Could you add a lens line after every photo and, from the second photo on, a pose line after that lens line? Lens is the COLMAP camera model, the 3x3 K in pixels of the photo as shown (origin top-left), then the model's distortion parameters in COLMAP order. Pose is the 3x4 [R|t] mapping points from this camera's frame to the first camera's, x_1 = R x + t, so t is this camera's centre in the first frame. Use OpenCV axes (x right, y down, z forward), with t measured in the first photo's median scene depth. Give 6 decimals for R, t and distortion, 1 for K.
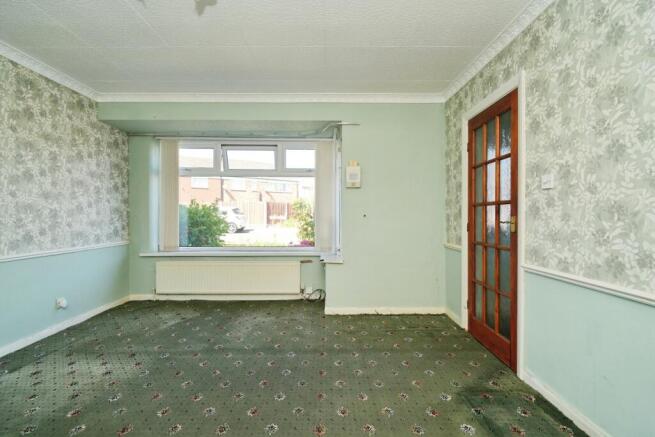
lens RADIAL K [[304.1, 0, 327.9], [0, 304.1, 217.8], [0, 0, 1]] dist [-0.006899, -0.001122]
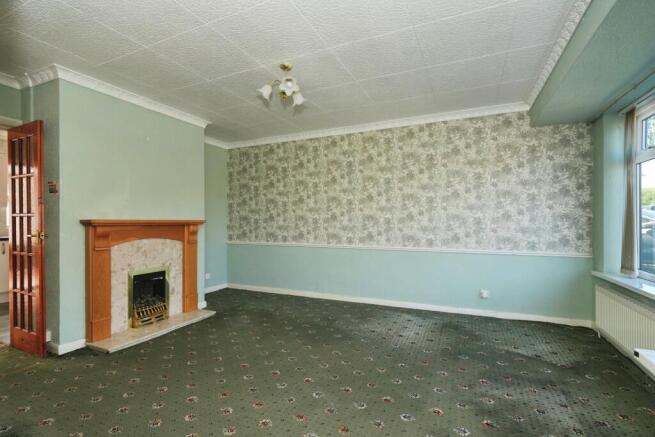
lens RADIAL K [[304.1, 0, 328.2], [0, 304.1, 222.5], [0, 0, 1]] dist [-0.006899, -0.001122]
pose [[-0.416280, 0.001891, -0.909234, 0.491074], [-0.006161, 0.999969, 0.004900, -0.009475], [0.909216, 0.007642, -0.416256, 0.917833]]
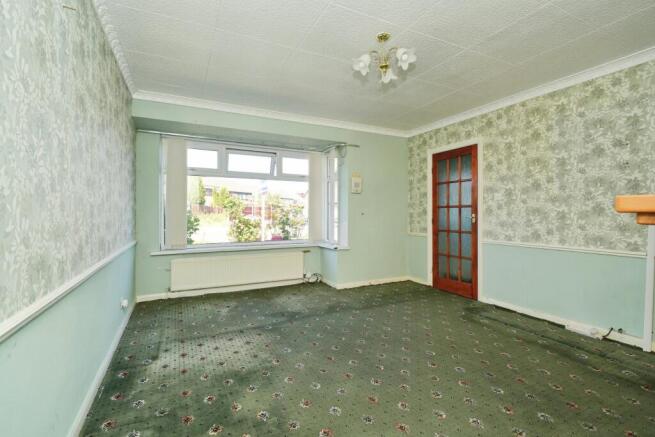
lens RADIAL K [[304.1, 0, 327.0], [0, 304.1, 215.1], [0, 0, 1]] dist [-0.006899, -0.001122]
pose [[0.895716, -0.001479, 0.444623, -0.711197], [0.003204, 0.999990, -0.003126, 0.002688], [-0.444614, 0.004225, 0.895712, -0.172157]]
